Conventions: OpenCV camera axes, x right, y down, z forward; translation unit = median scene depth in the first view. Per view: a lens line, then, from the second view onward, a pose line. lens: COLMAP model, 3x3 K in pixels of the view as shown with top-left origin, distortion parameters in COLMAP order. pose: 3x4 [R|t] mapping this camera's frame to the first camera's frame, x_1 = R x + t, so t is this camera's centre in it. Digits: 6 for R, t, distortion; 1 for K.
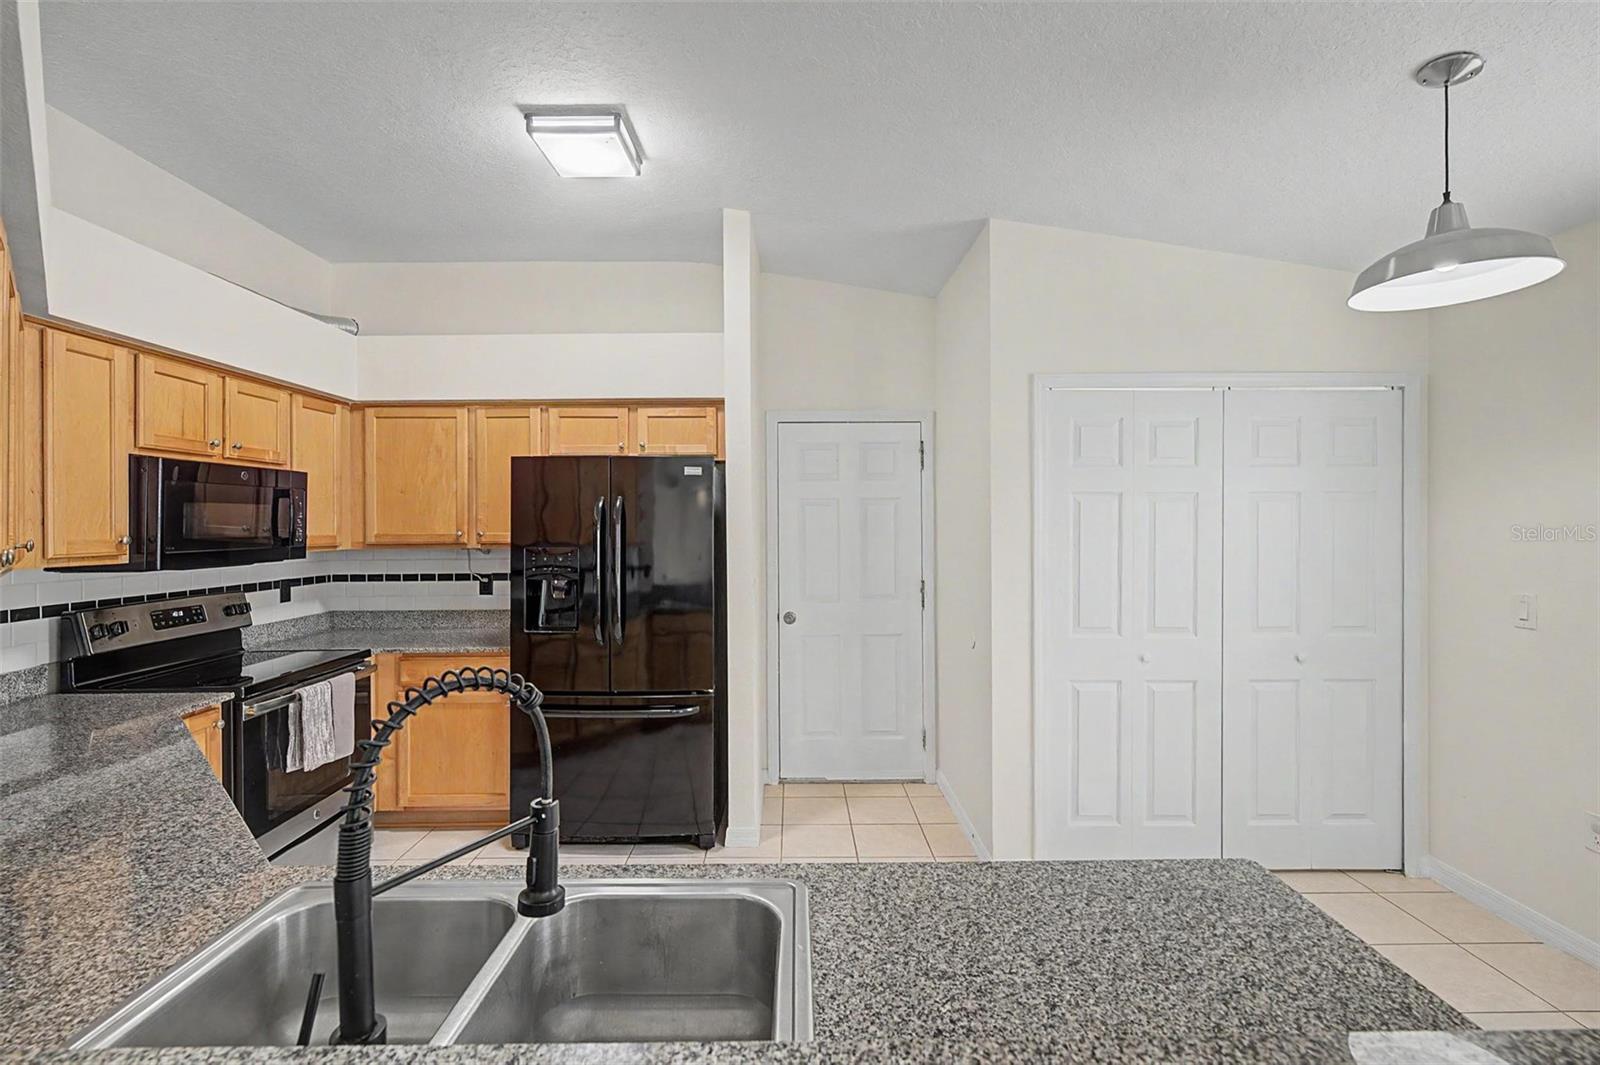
lens RADIAL K [[702.9, 0, 793.2], [0, 702.9, 523.3], [0, 0, 1]] dist [0.007779, -0.000834]
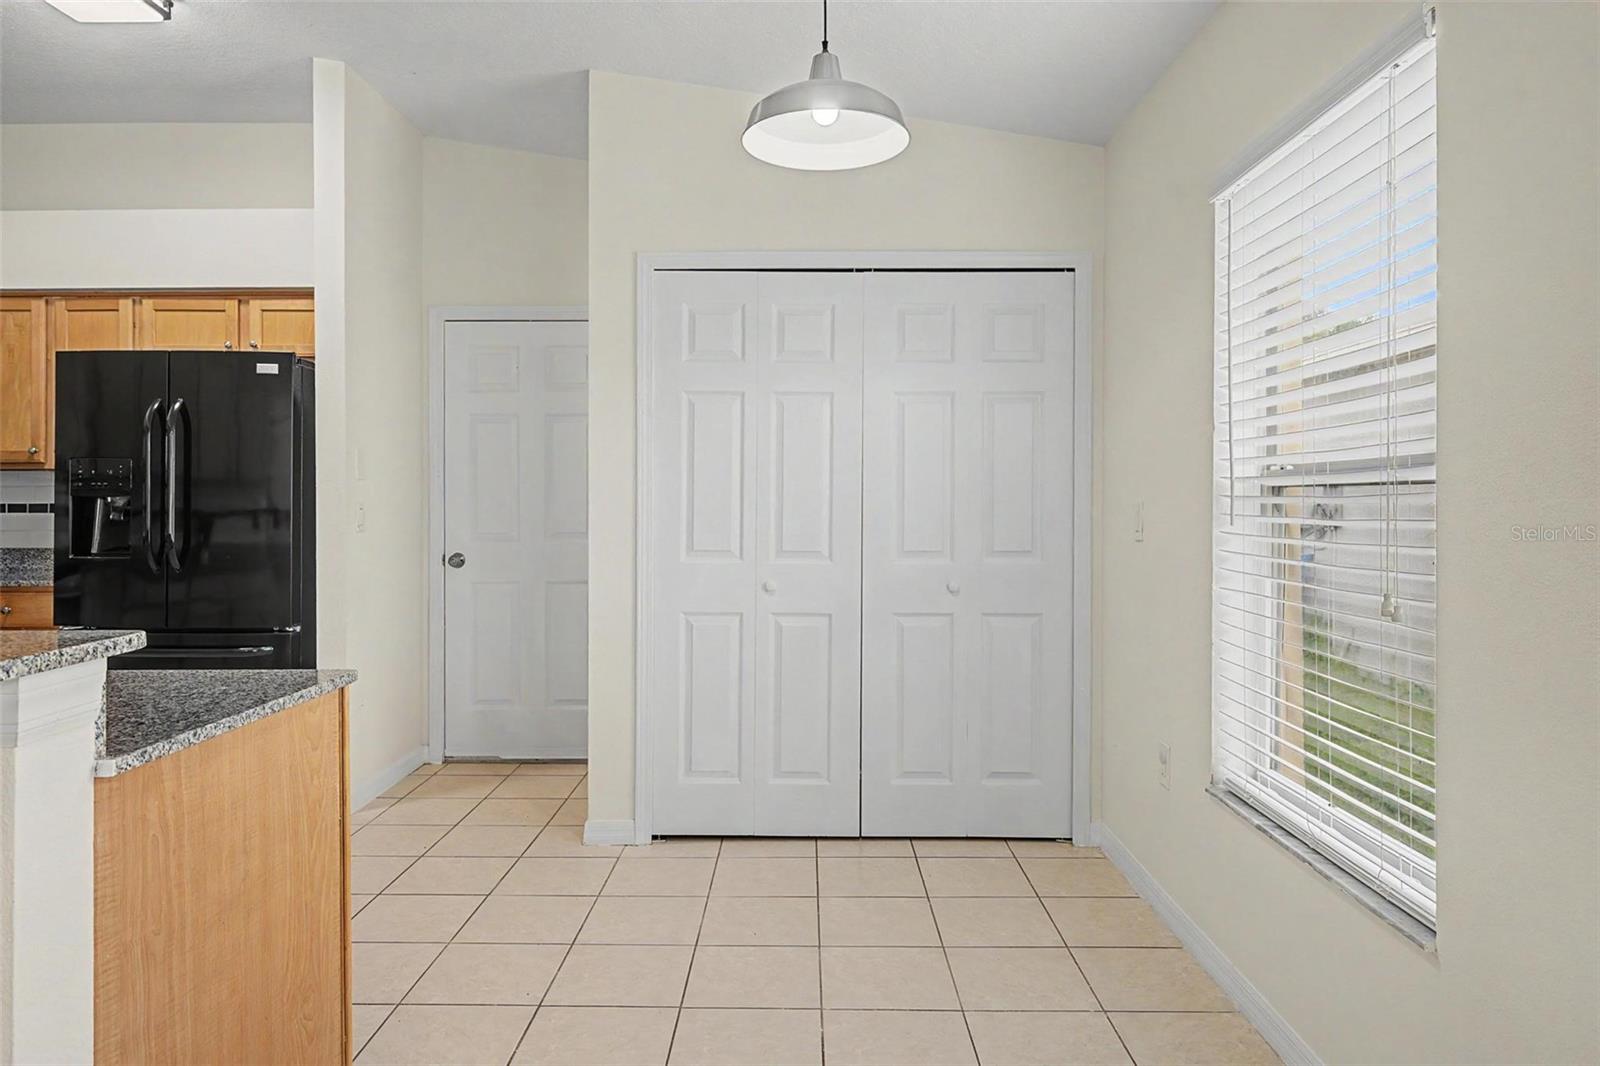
lens RADIAL K [[1001.6, 0, 795.7], [0, 1001.6, 511.1], [0, 0, 1]] dist [0.003926, 0.002684]
pose [[0.999767, 0.004883, -0.021019, 0.514700], [-0.004748, 0.999968, 0.006478, 0.084921], [0.021050, -0.006376, 0.999758, -0.192410]]
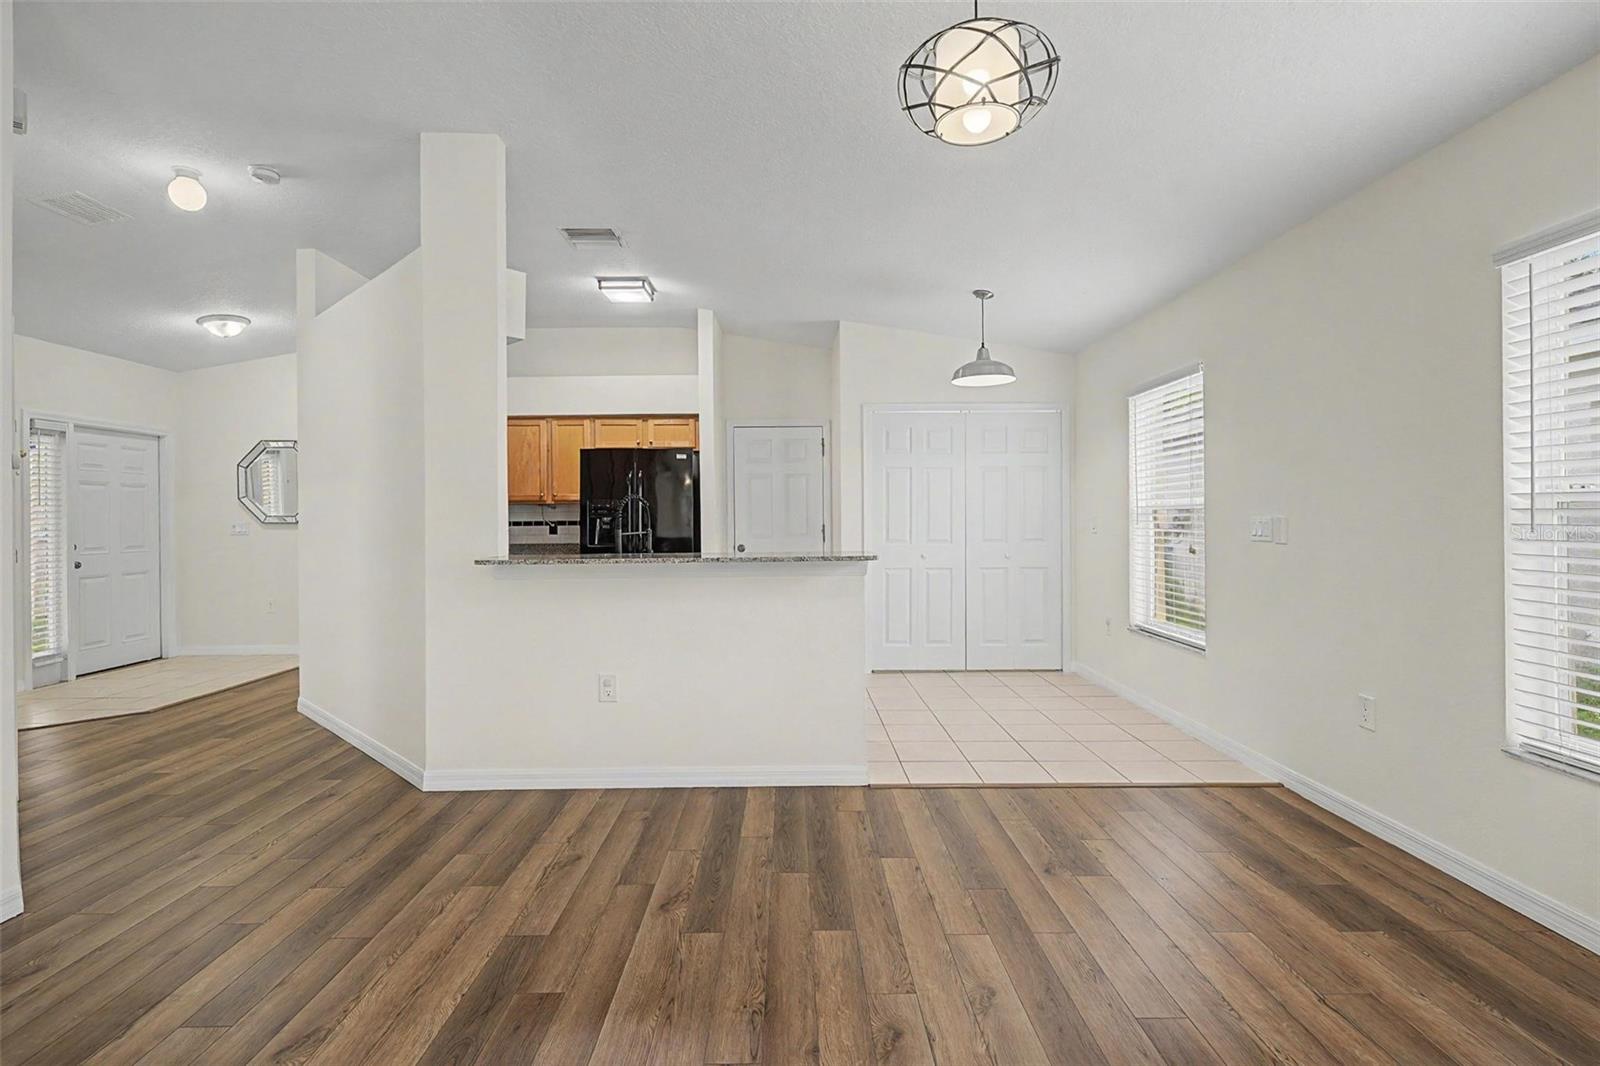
lens RADIAL K [[790.7, 0, 788.2], [0, 790.7, 526.5], [0, 0, 1]] dist [0.008835, -0.001140]
pose [[0.999992, -0.002746, -0.002891, 0.134681], [0.002762, 0.999979, 0.005819, 0.092197], [0.002875, -0.005827, 0.999979, -1.013211]]
